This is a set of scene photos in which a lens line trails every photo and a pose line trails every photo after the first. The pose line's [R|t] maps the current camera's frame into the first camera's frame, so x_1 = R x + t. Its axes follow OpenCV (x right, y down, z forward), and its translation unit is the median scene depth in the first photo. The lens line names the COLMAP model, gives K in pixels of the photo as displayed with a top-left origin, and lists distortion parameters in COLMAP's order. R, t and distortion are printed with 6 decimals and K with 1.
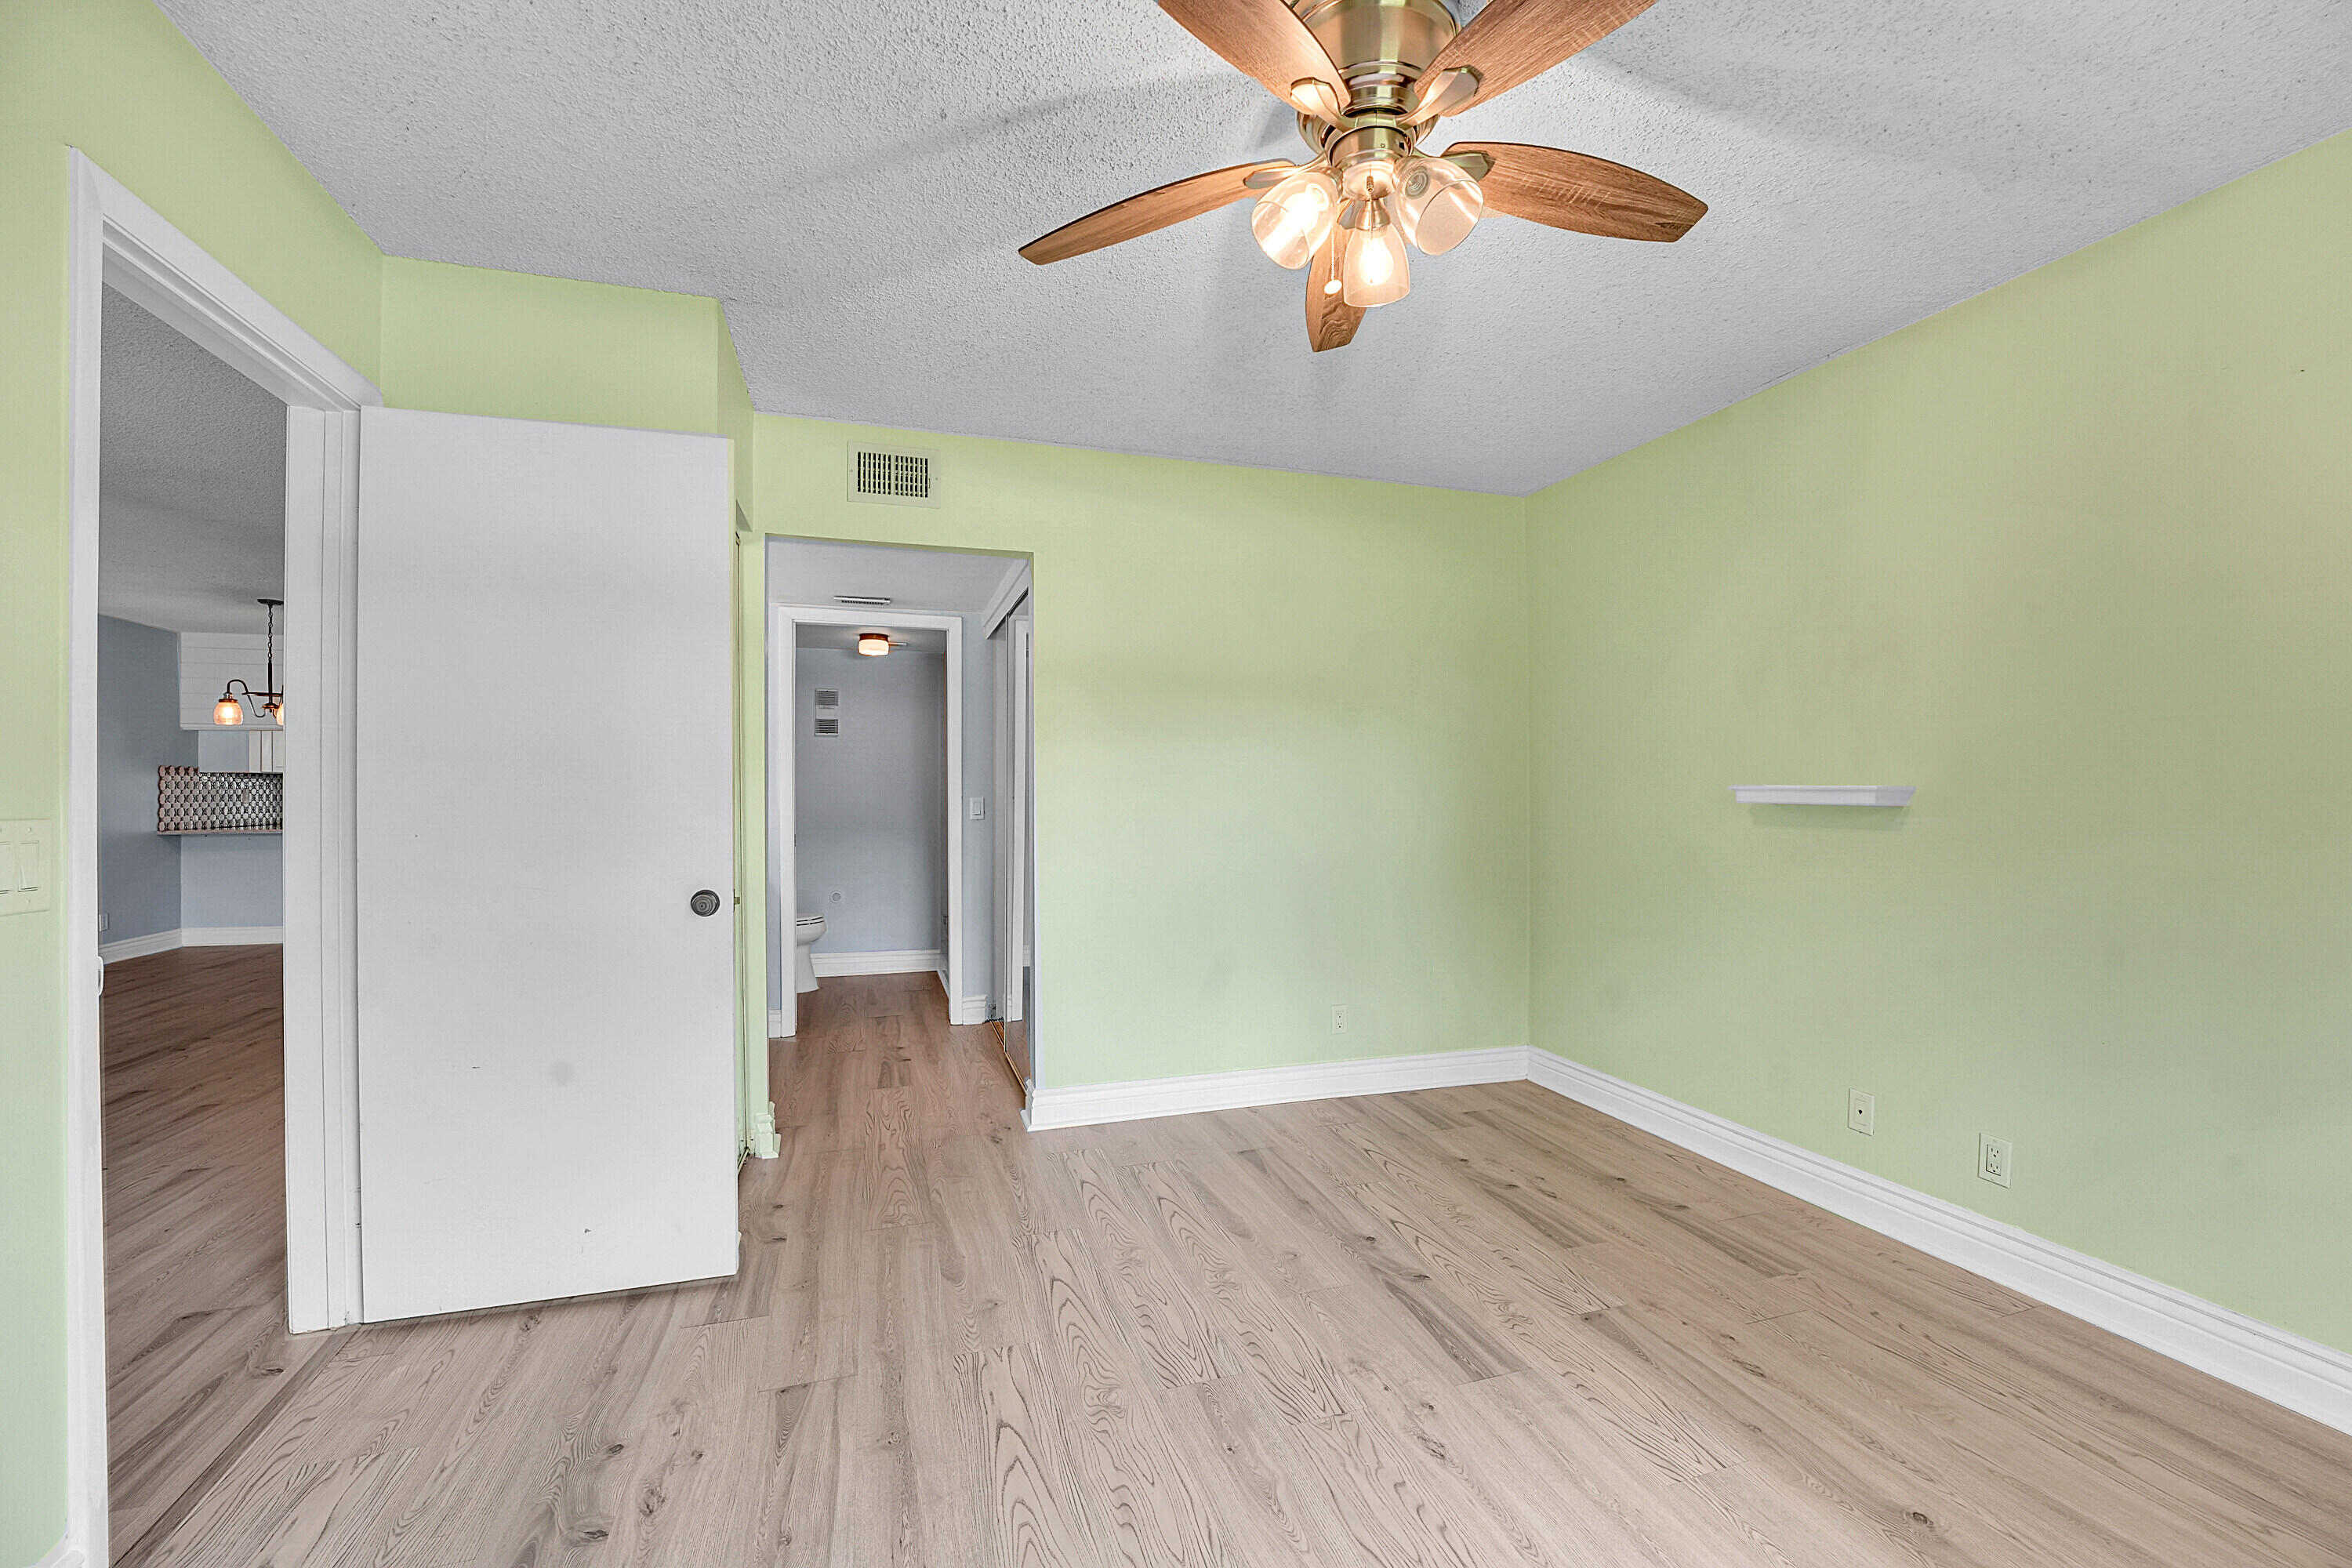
lens RADIAL K [[949.8, 0, 1175.9], [0, 949.8, 792.1], [0, 0, 1]] dist [-0.021679, 0.000674]
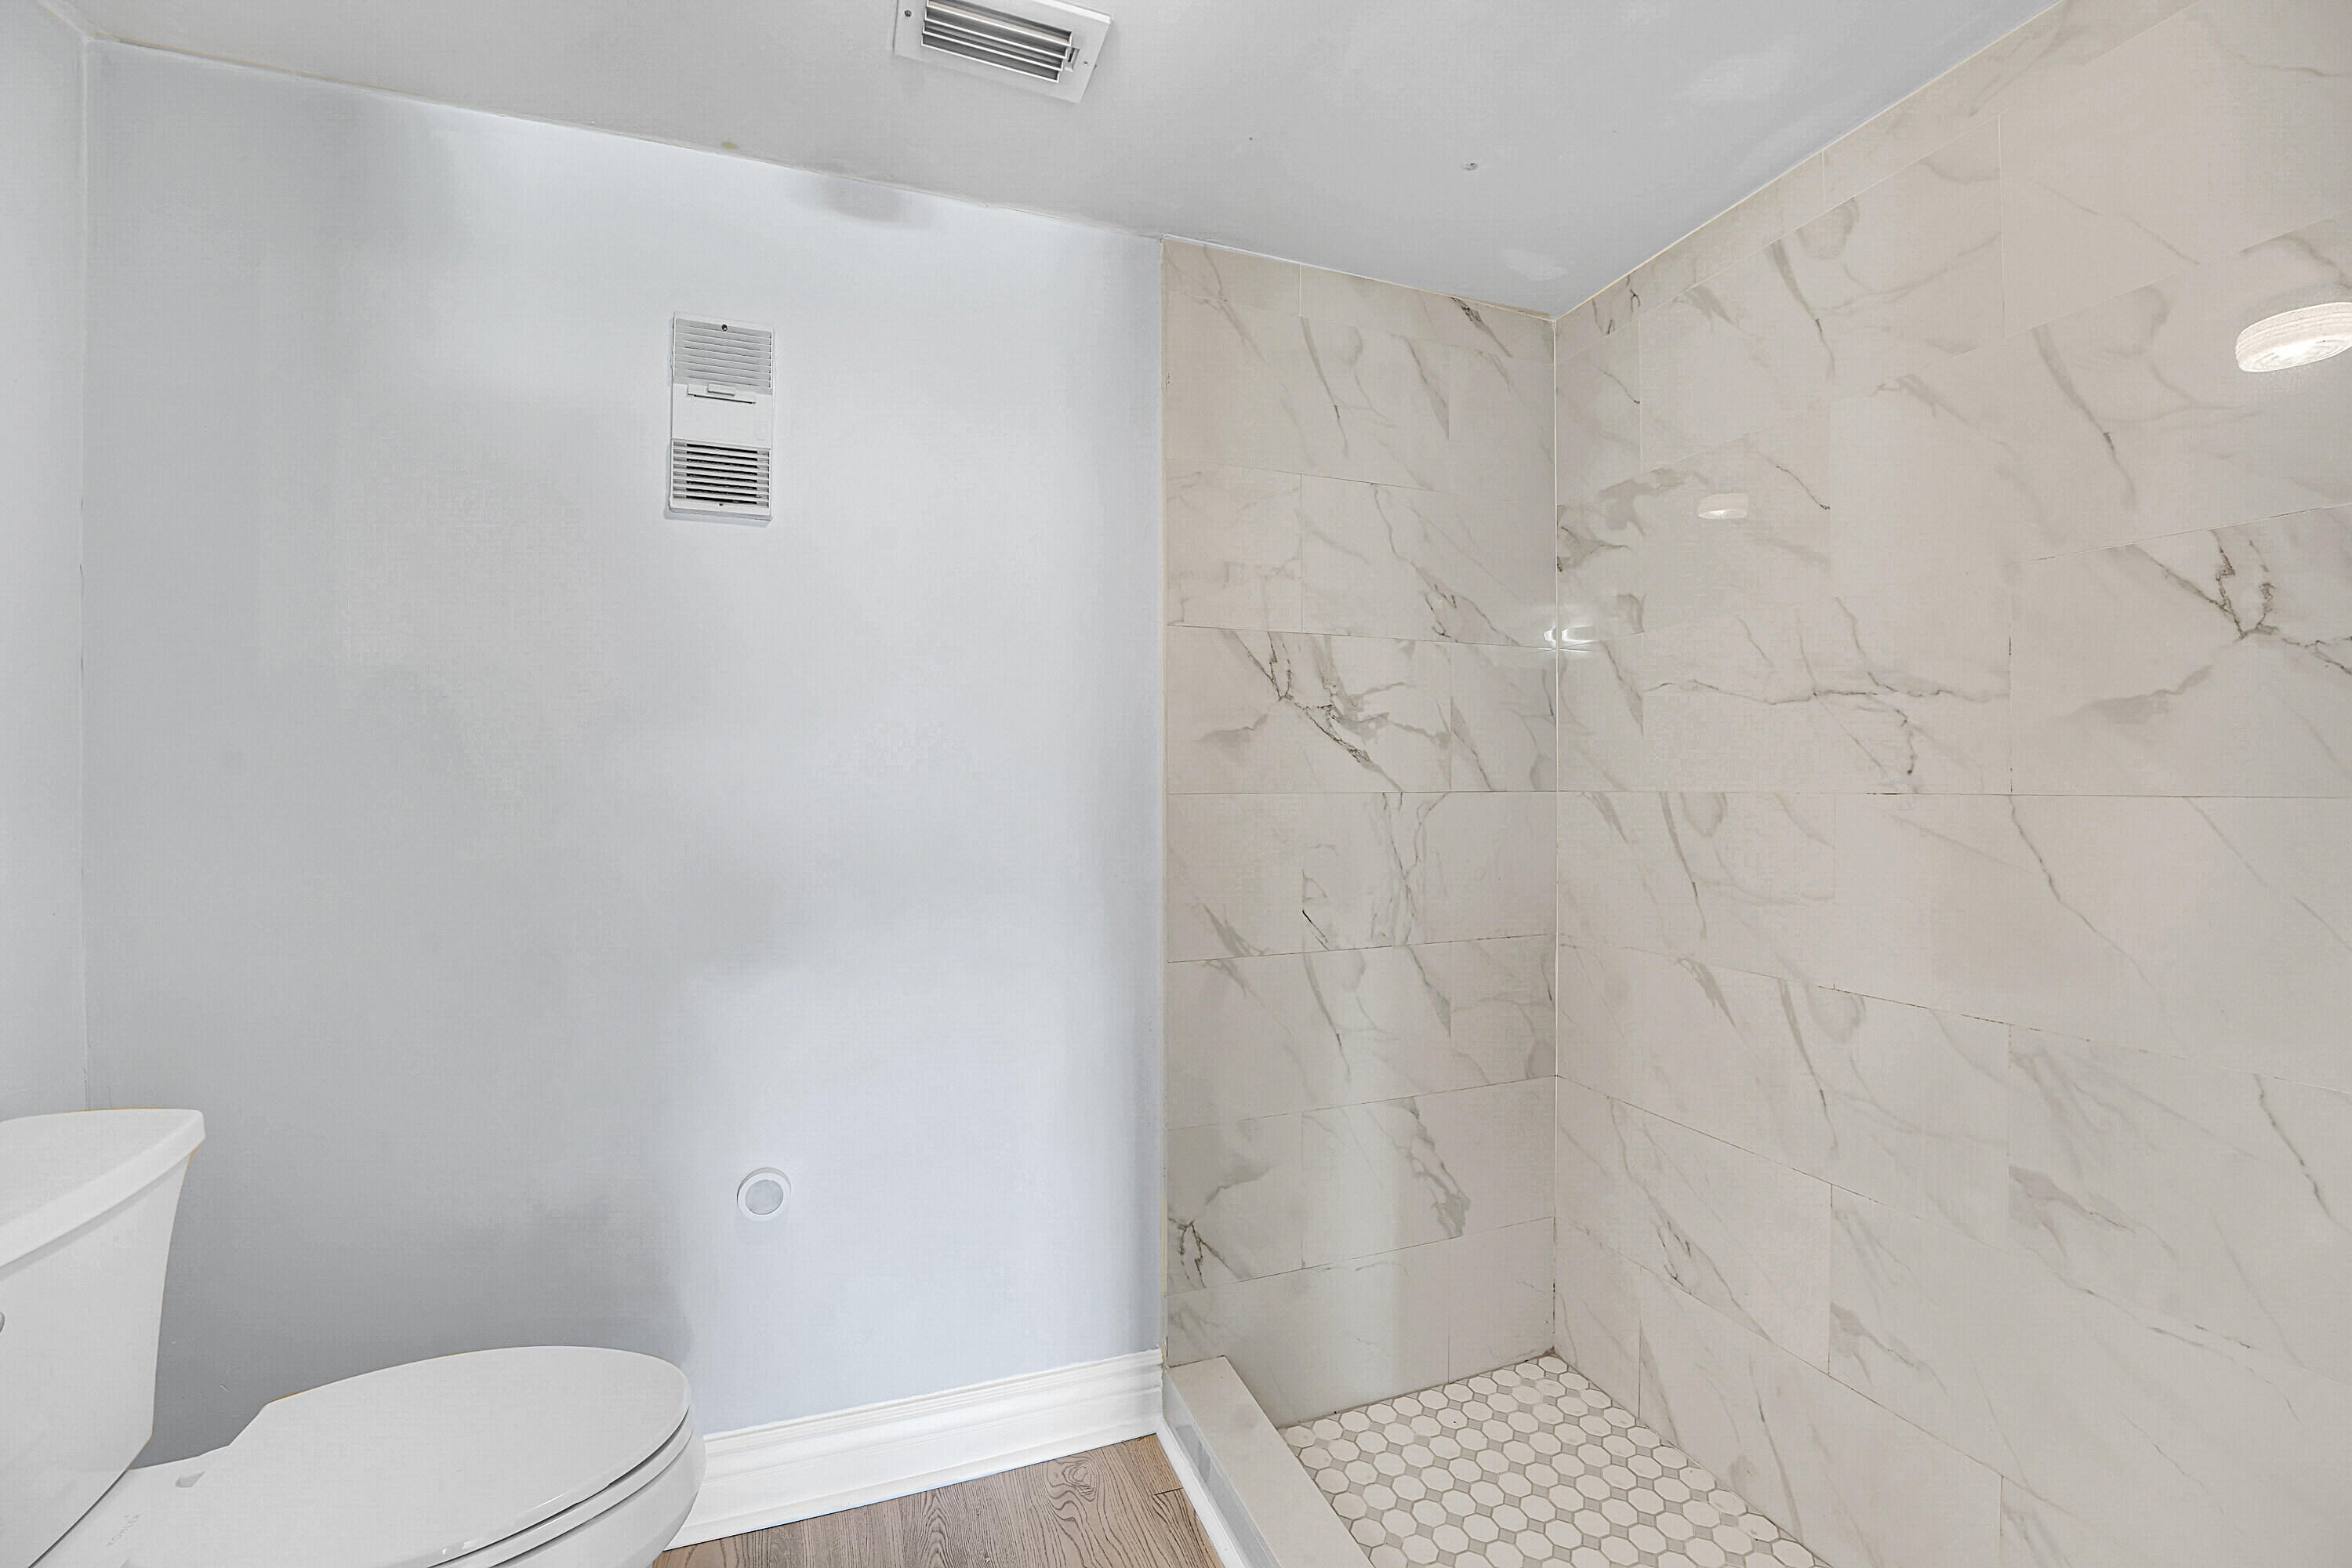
lens RADIAL K [[949.8, 0, 1180.2], [0, 949.8, 783.7], [0, 0, 1]] dist [-0.021679, 0.000674]
pose [[0.996750, 0.008717, 0.080088, -0.041771], [-0.009299, 0.999933, 0.006898, 0.000834], [-0.080023, -0.007620, 0.996764, 0.115770]]
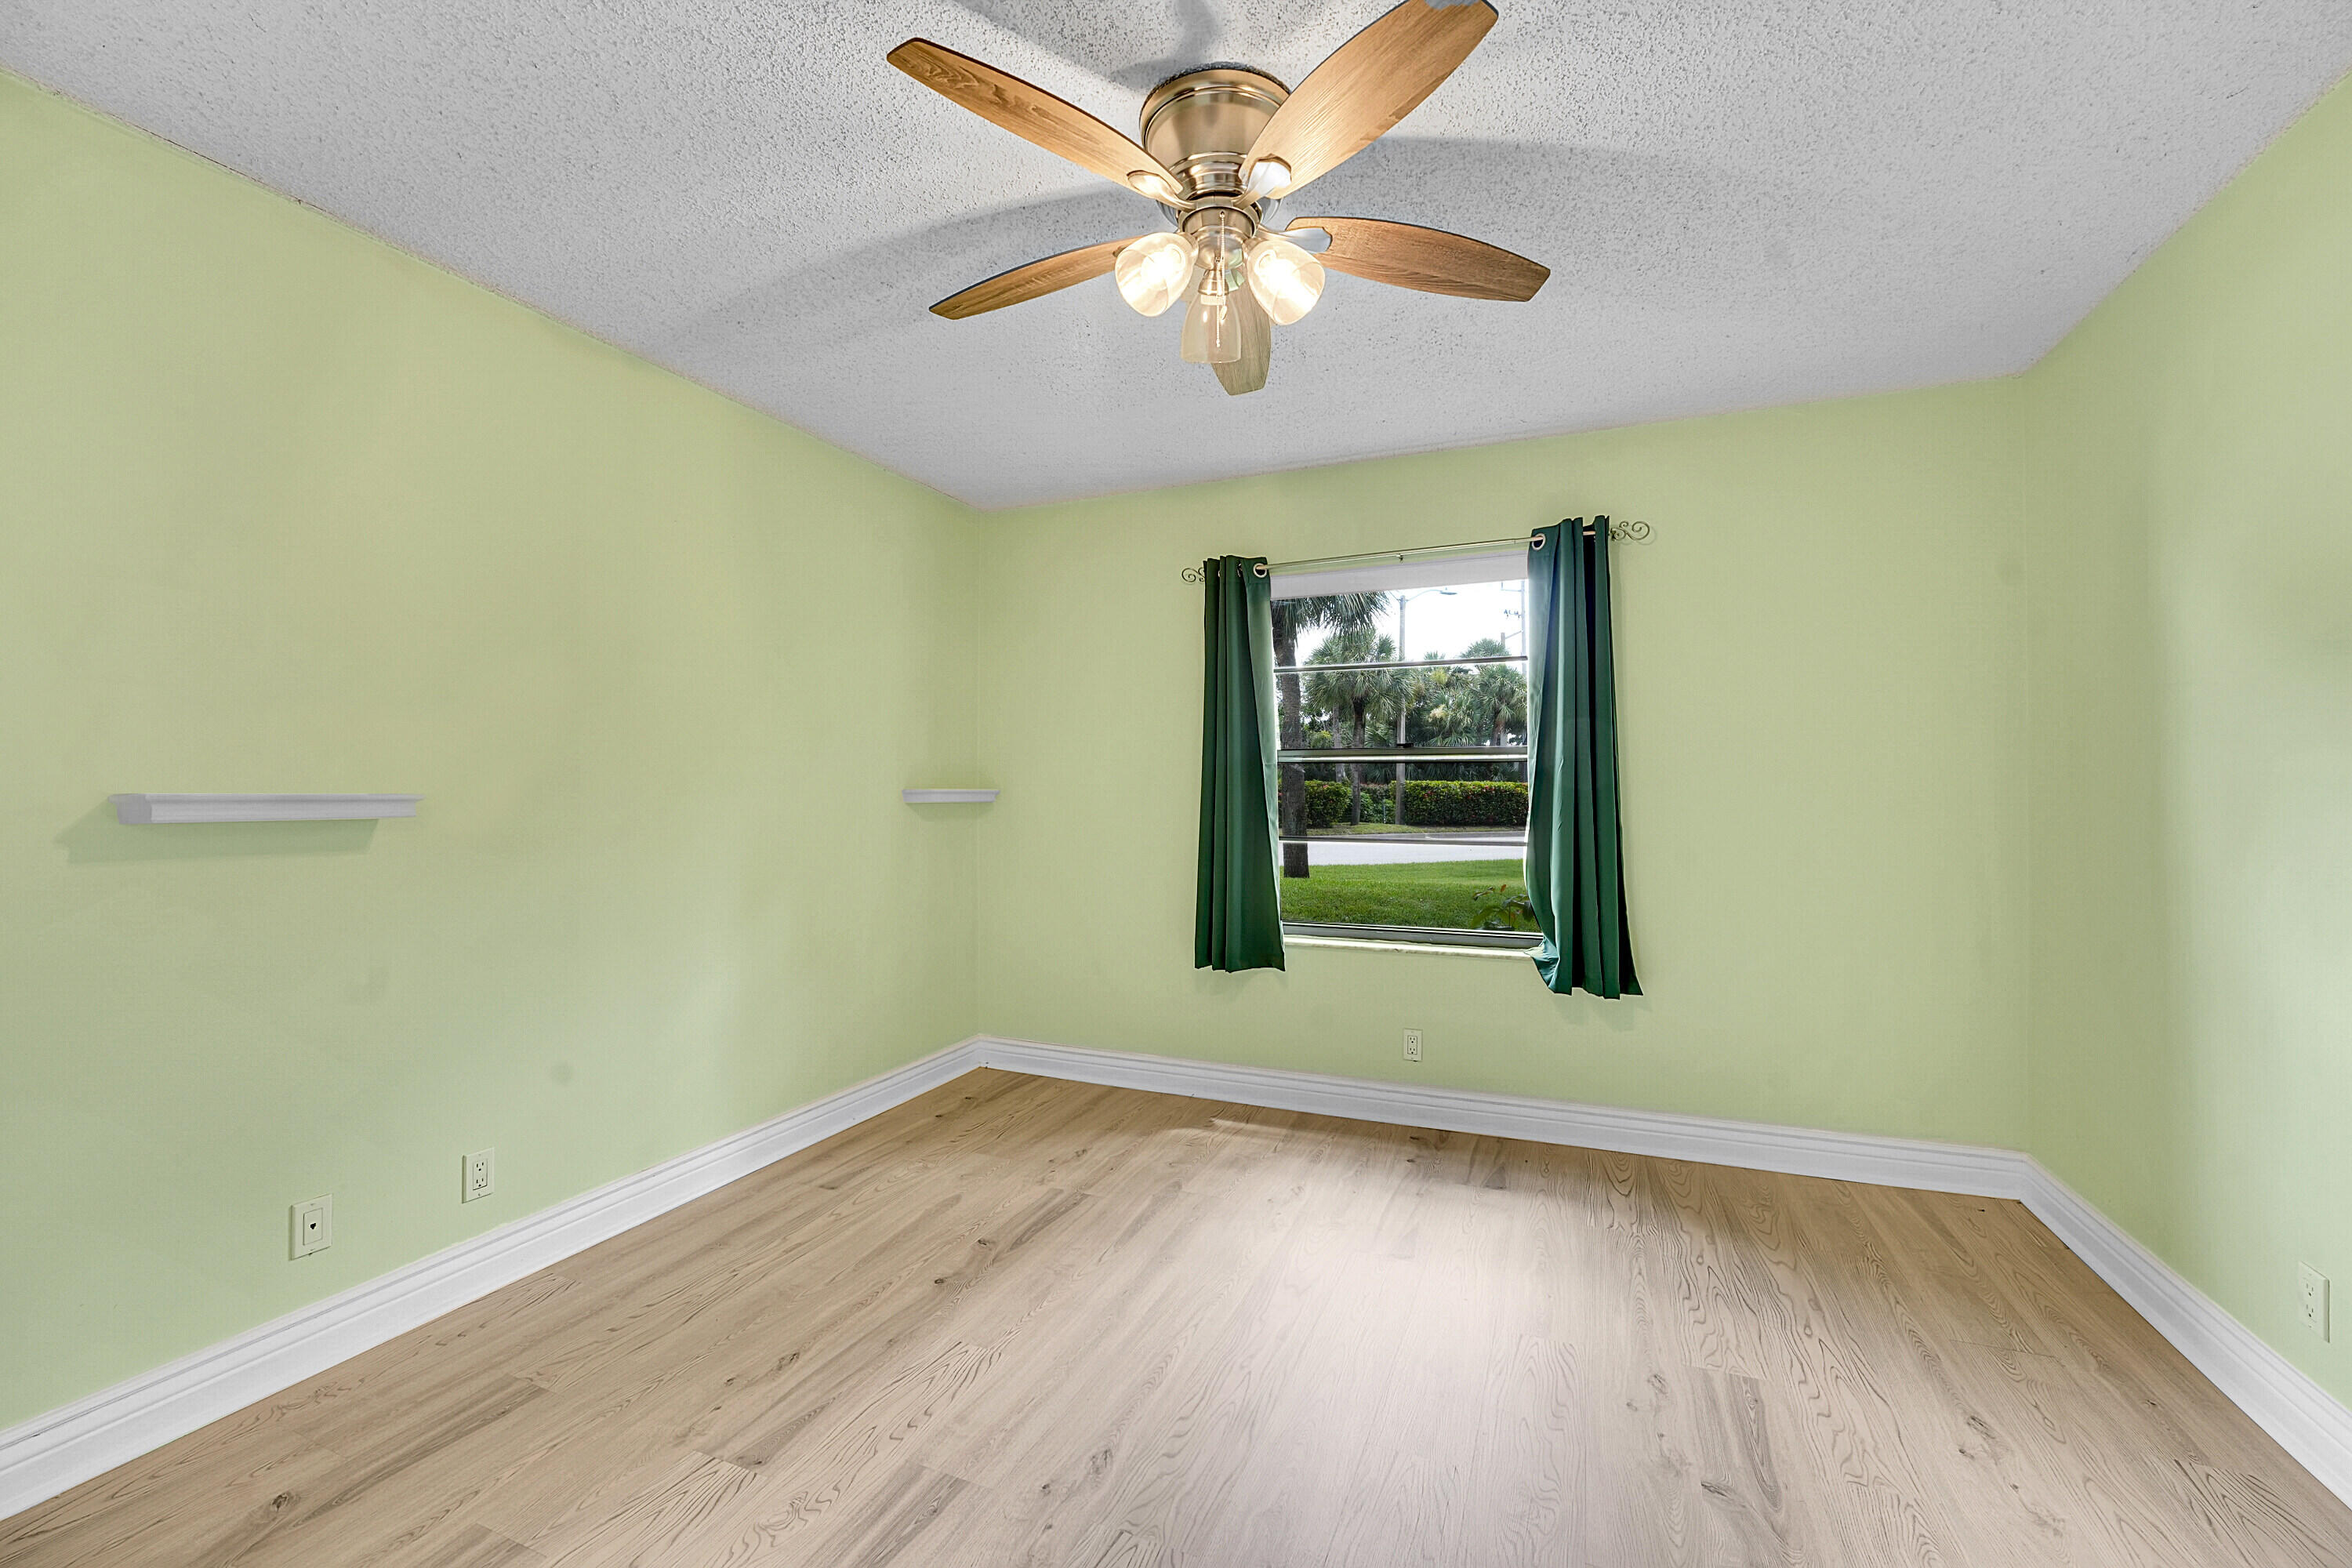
lens RADIAL K [[949.8, 0, 1177.9], [0, 949.8, 784.4], [0, 0, 1]] dist [-0.021679, 0.000674]
pose [[-0.756938, 0.006389, 0.653456, -0.388522], [0.004385, 0.999979, -0.004697, -0.011629], [-0.653473, -0.000690, -0.756950, 1.494365]]
